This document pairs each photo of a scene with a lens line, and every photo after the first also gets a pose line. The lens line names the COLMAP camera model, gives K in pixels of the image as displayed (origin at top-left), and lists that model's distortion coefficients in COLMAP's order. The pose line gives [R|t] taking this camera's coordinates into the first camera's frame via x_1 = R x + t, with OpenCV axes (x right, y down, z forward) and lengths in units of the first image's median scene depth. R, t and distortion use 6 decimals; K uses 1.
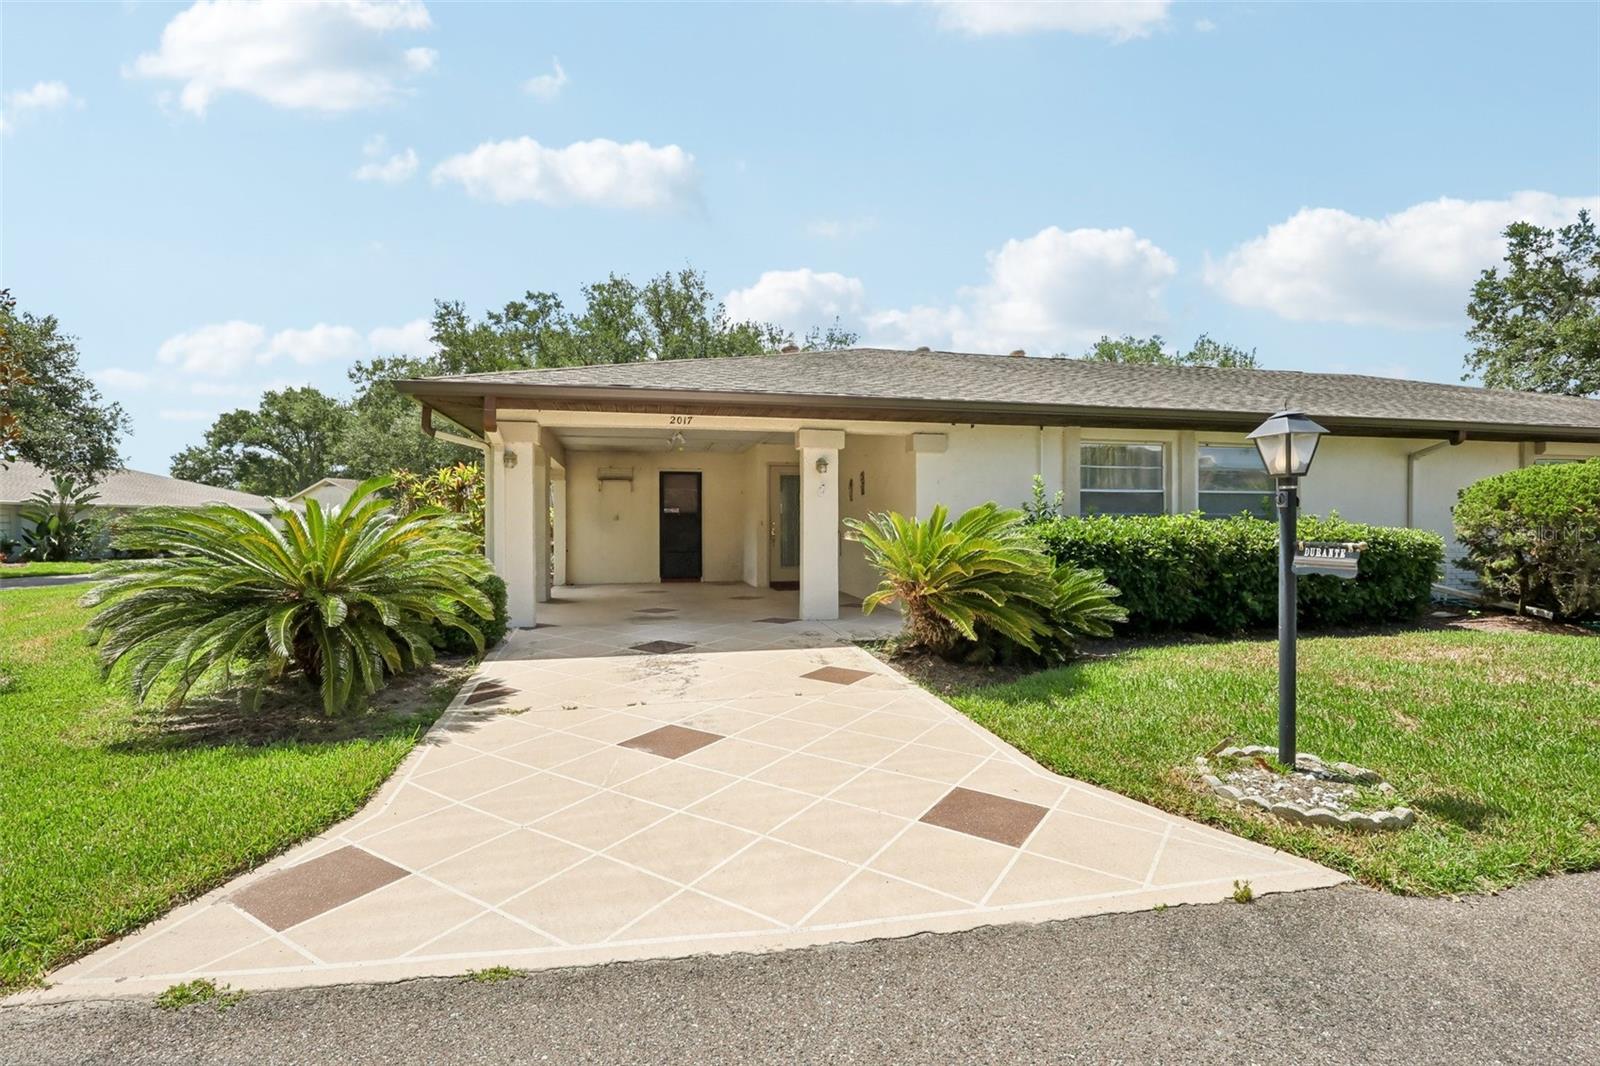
lens RADIAL K [[742.6, 0, 800.7], [0, 742.6, 531.8], [0, 0, 1]] dist [-0.000570, 0.000169]
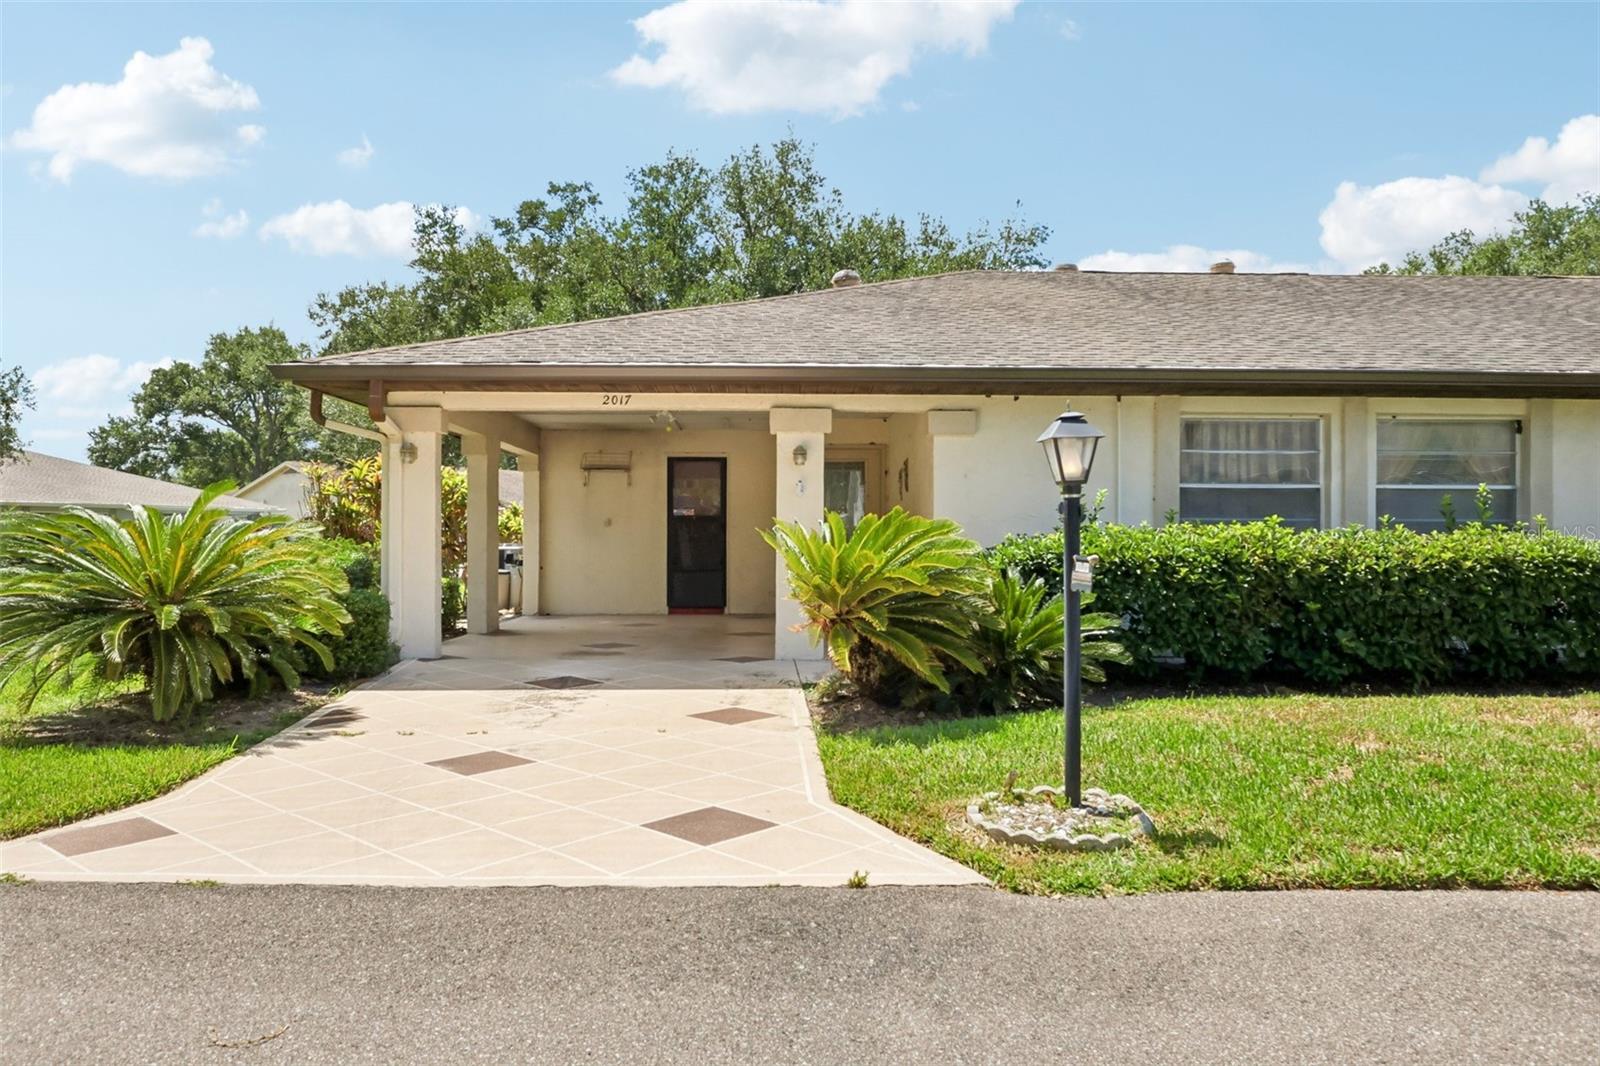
lens RADIAL K [[1262.5, 0, 800.6], [0, 1262.5, 532.5], [0, 0, 1]] dist [0.005701, -0.008785]
pose [[0.981055, 0.003582, -0.193696, 0.251532], [-0.005348, 0.999949, -0.008596, 0.000297], [0.193656, 0.009469, 0.981024, -0.234303]]
